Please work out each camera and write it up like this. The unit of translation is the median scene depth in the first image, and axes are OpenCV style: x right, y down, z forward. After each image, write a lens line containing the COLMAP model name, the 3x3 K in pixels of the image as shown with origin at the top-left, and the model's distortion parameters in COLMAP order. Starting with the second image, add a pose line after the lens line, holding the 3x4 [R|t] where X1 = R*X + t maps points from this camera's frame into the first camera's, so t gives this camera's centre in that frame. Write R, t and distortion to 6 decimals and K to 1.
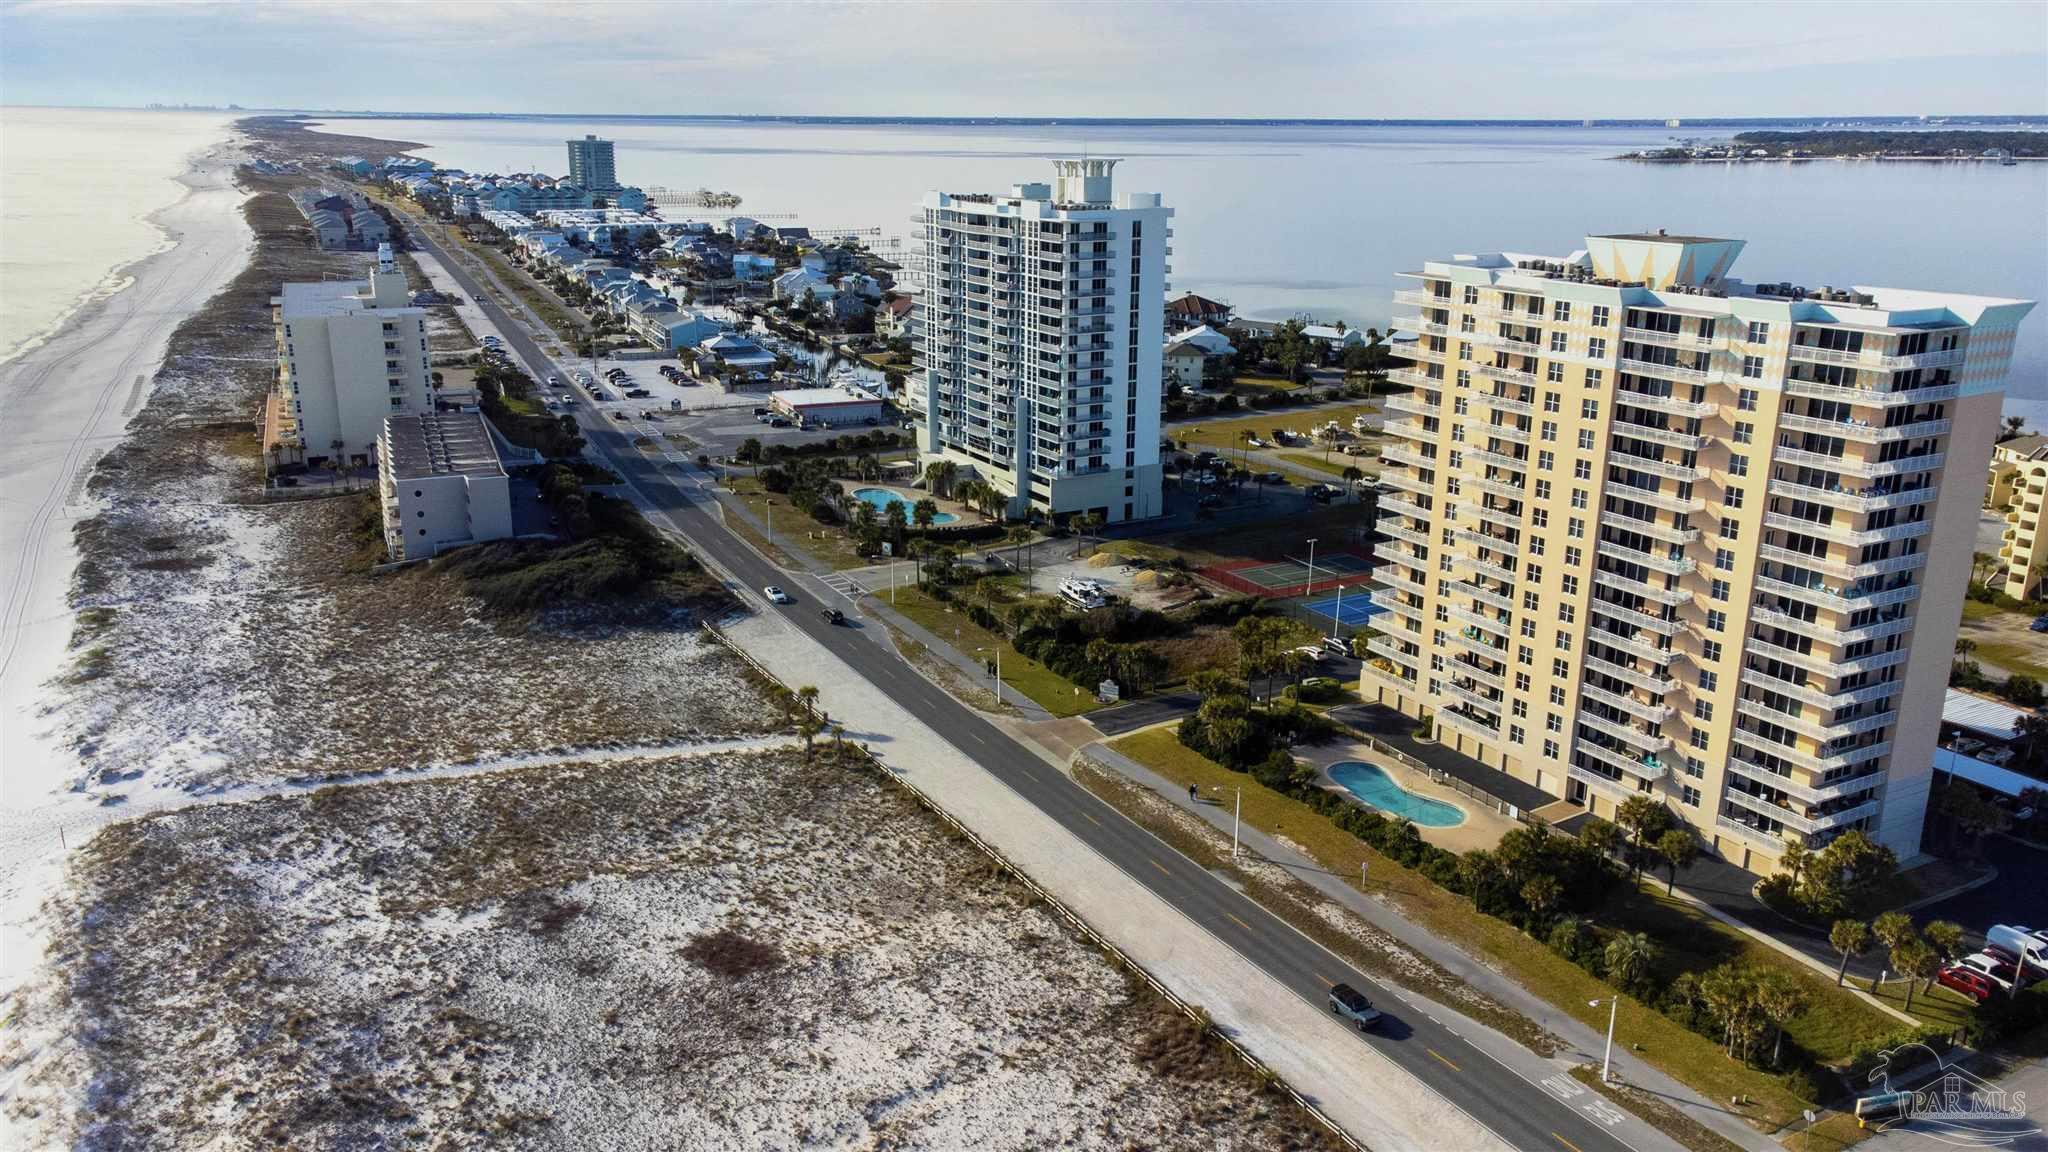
lens RADIAL K [[1573.4, 0, 1024.0], [0, 1573.4, 576.0], [0, 0, 1]] dist [0.048318, 0.001746]
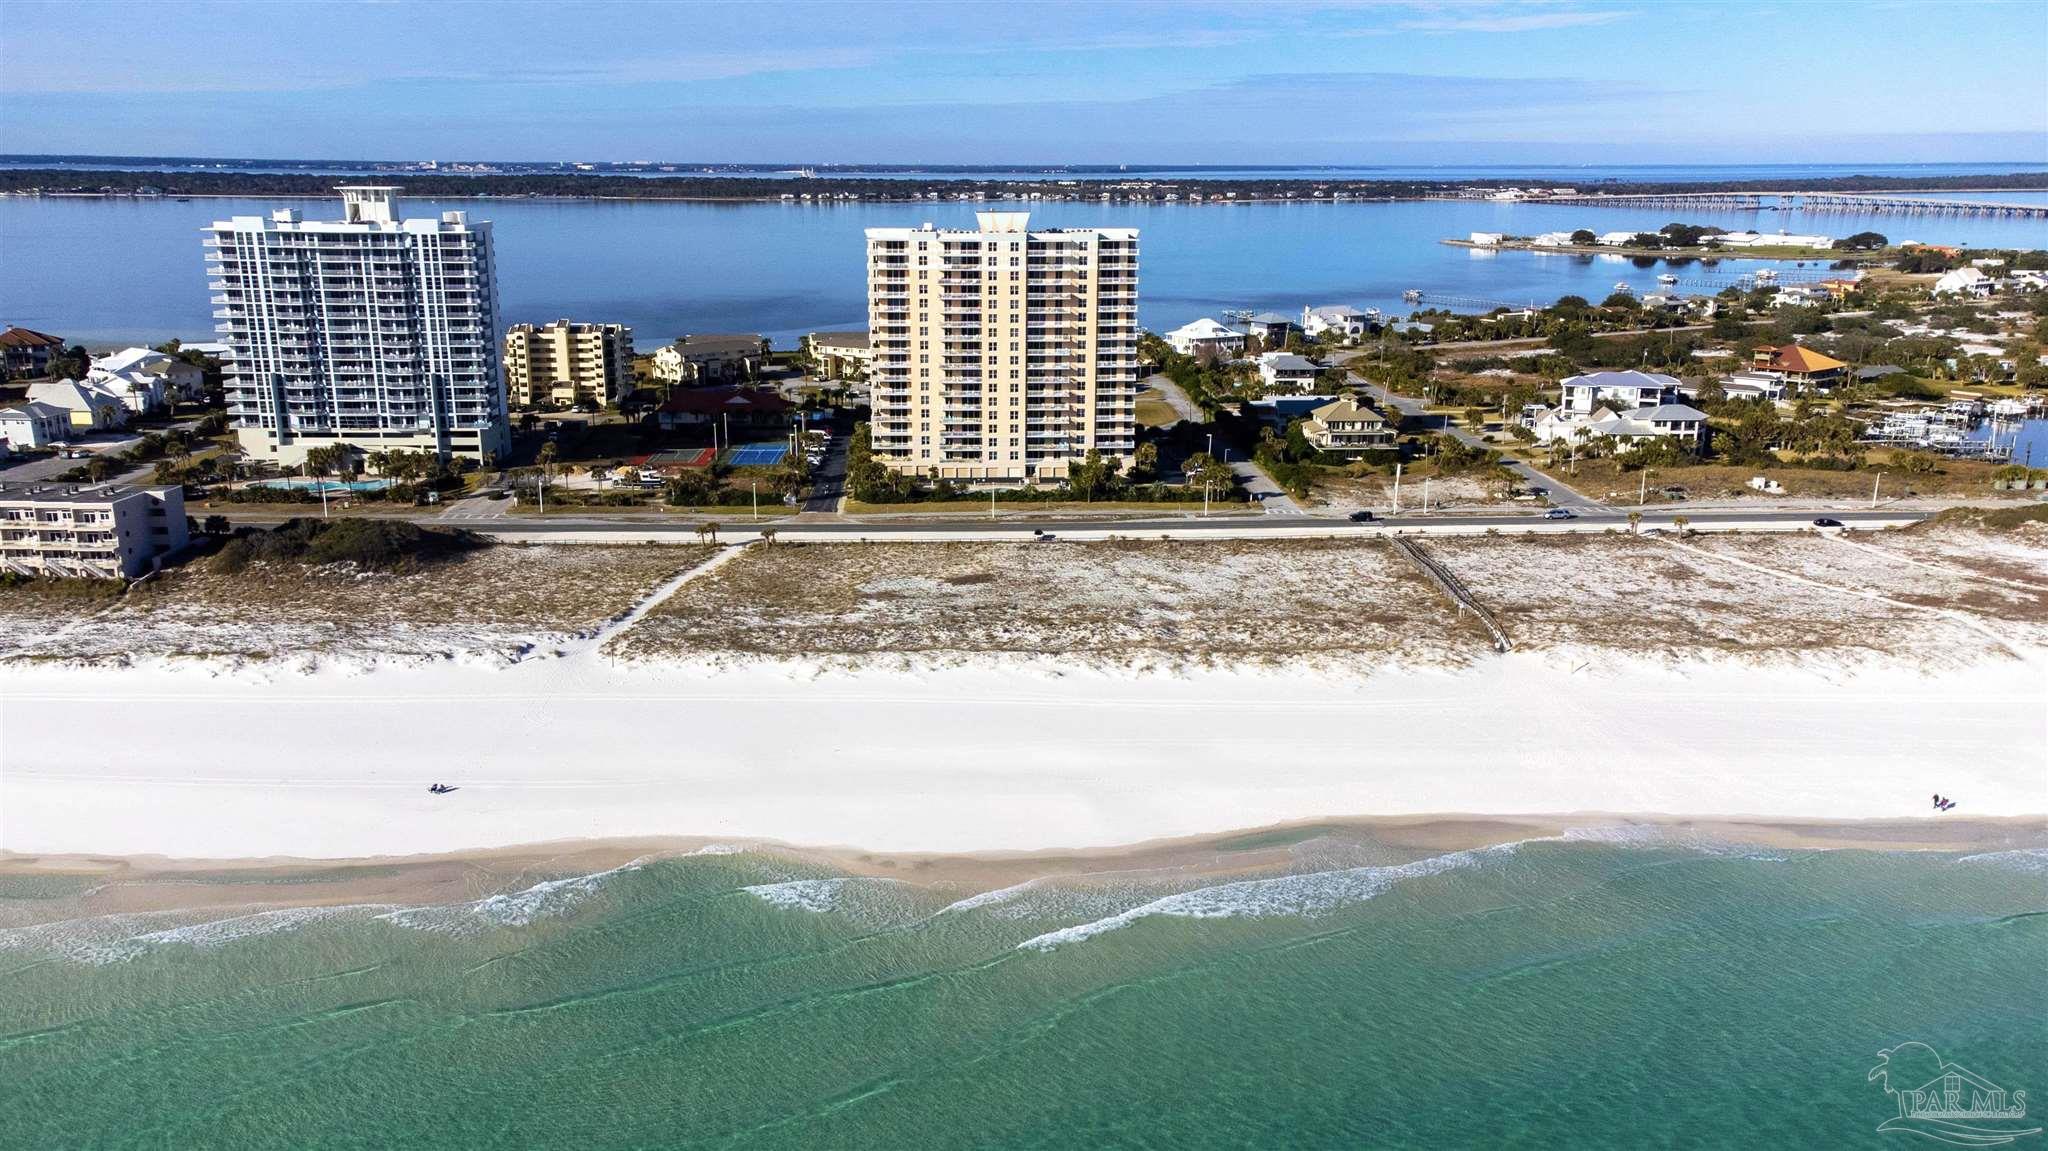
lens RADIAL K [[1525.7, 0, 1024.0], [0, 1525.7, 575.5], [0, 0, 1]] dist [0.085941, -0.001629]
pose [[0.472688, -0.237181, 0.848711, -1.509619], [0.251078, 0.959428, 0.128285, 0.005183], [-0.844705, 0.152454, 0.513061, -0.035329]]
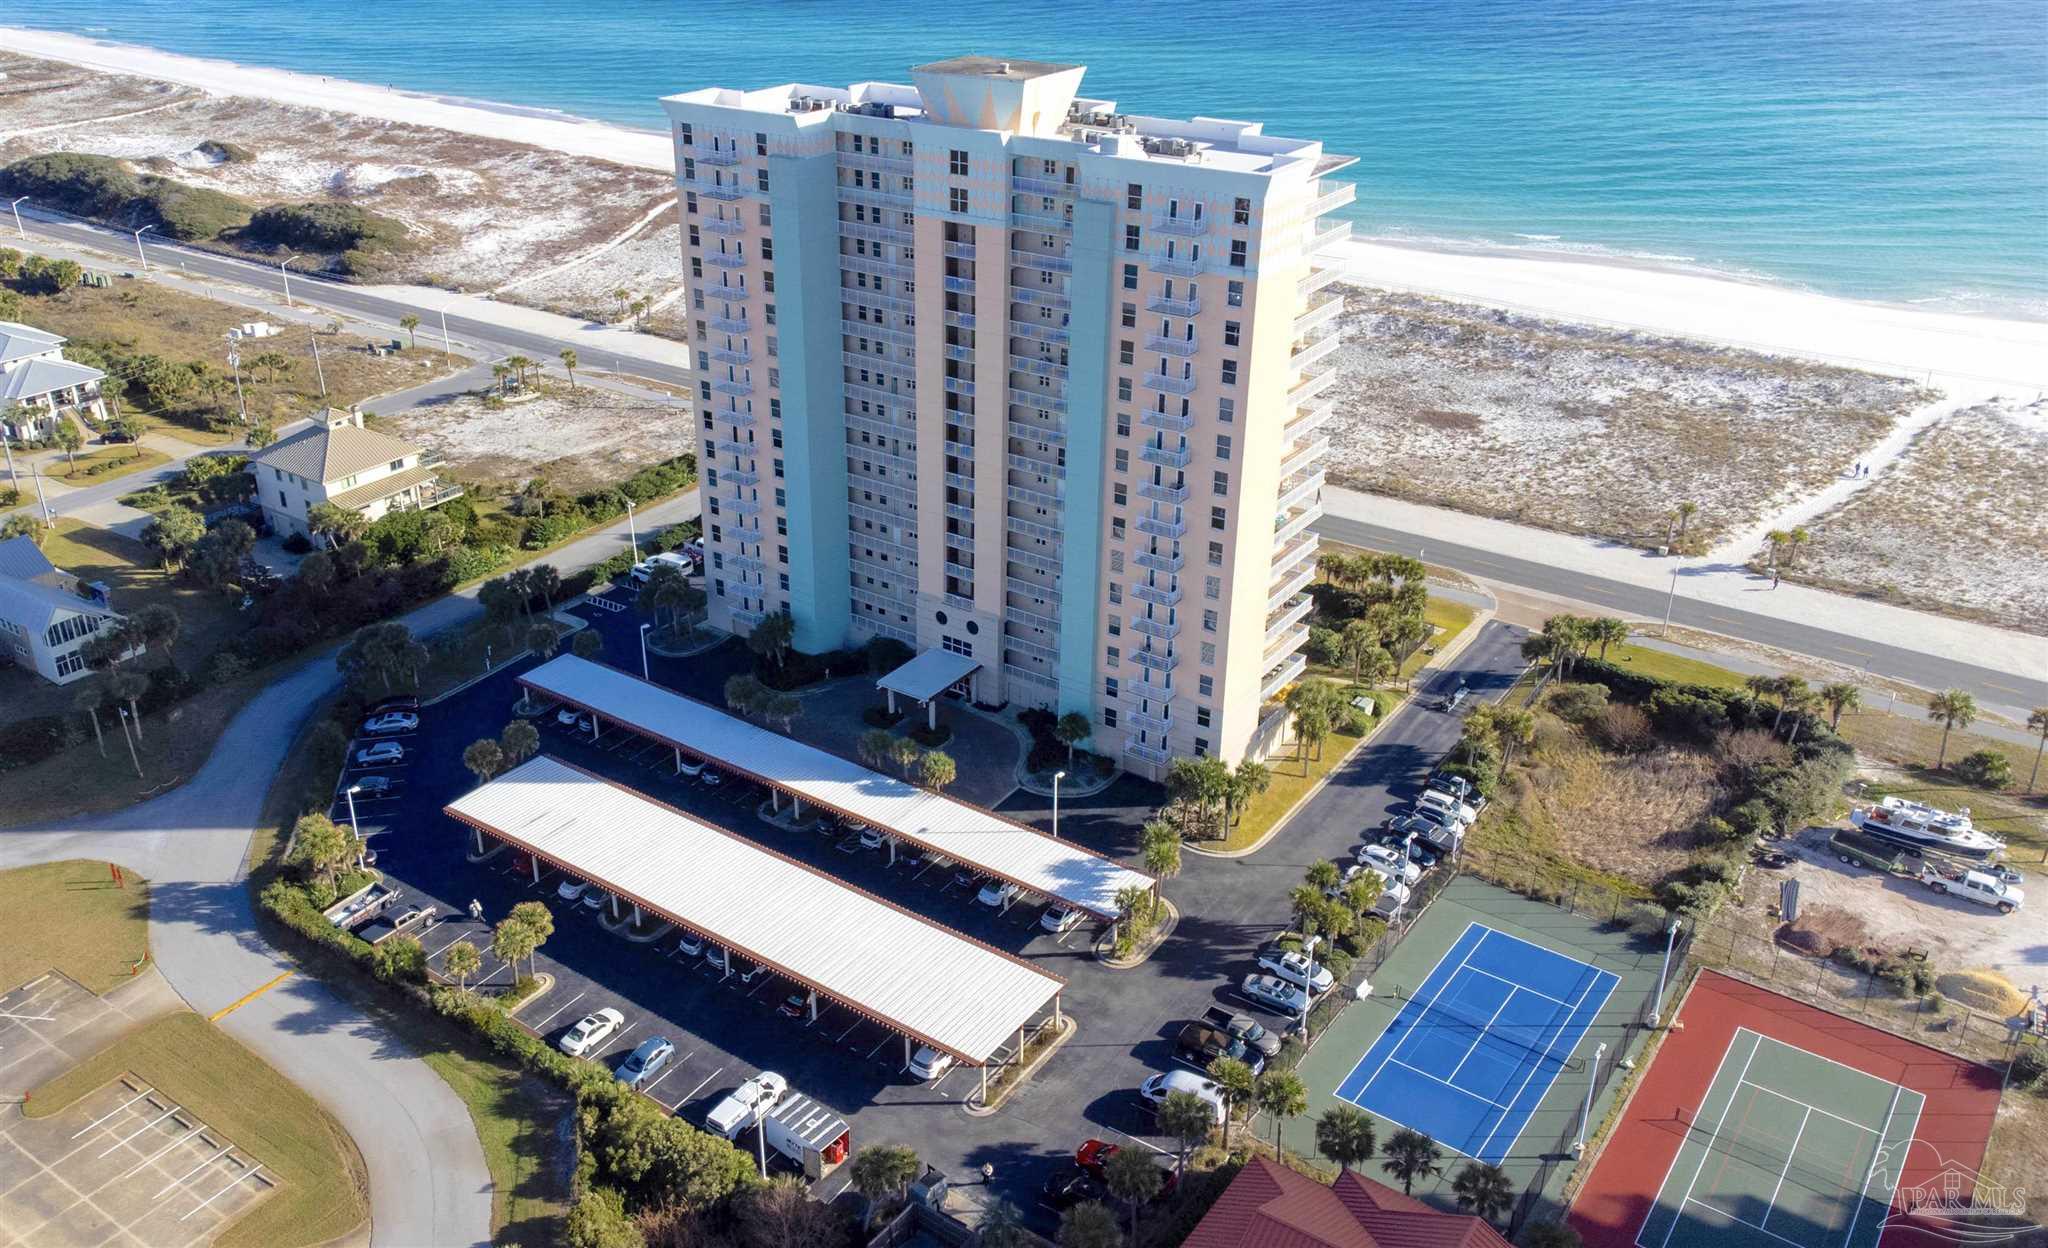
lens RADIAL K [[1680.6, 0, 963.3], [0, 1680.6, 623.4], [0, 0, 1]] dist [0.055737, 0.002915]
pose [[-0.917167, 0.170808, -0.360040, 0.776849], [-0.115551, 0.750677, 0.650486, -0.560774], [0.381382, 0.638208, -0.668759, 1.770712]]
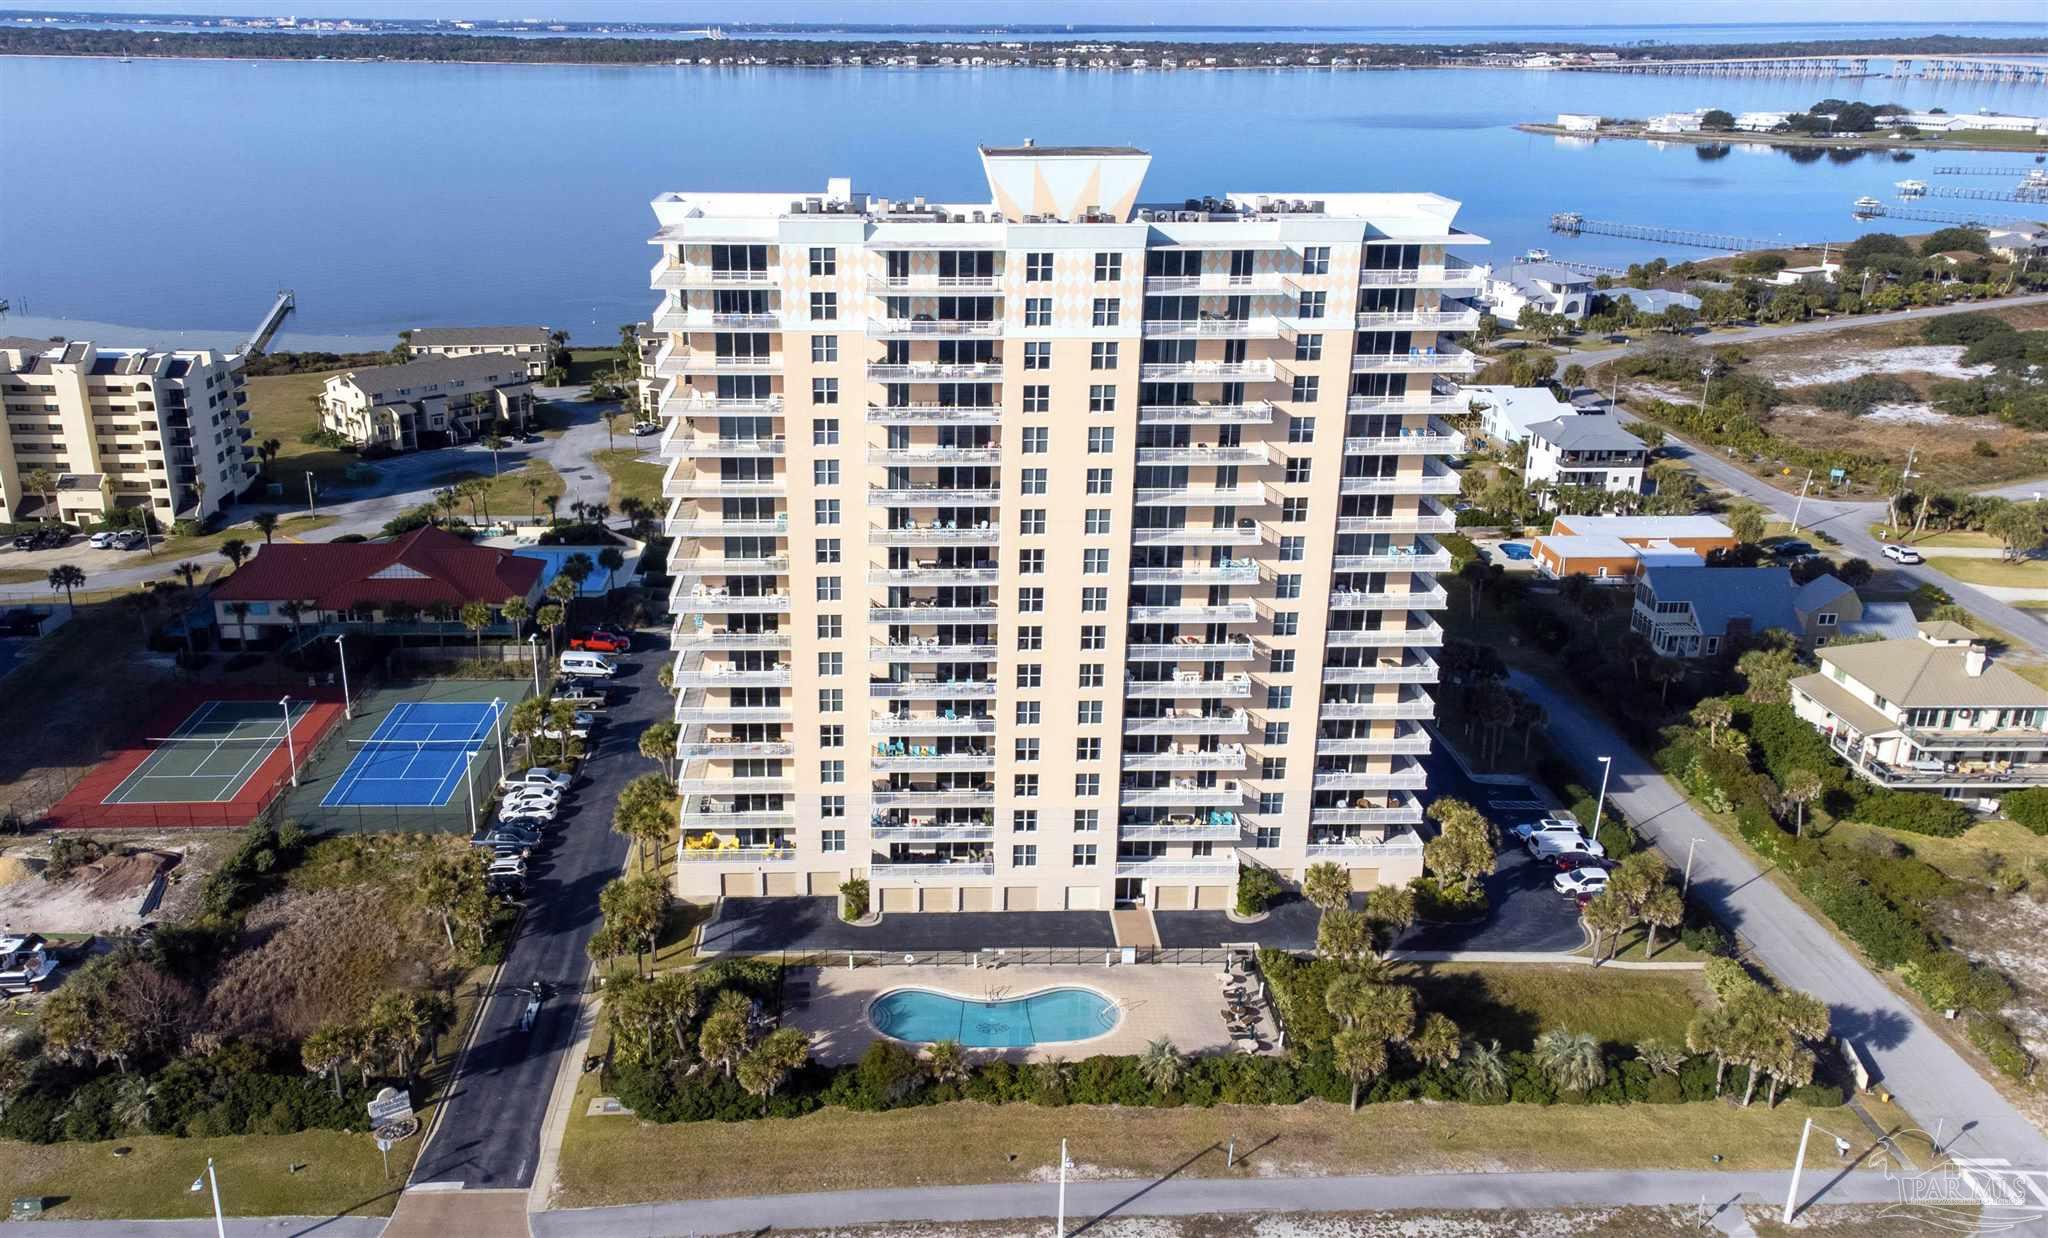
lens RADIAL K [[1666.2, 0, 937.7], [0, 1666.2, 632.0], [0, 0, 1]] dist [0.063066, 0.016325]
pose [[0.480390, -0.306867, 0.821619, -0.328880], [0.249018, 0.945963, 0.207711, -0.178737], [-0.840961, 0.104816, 0.530846, 0.665978]]
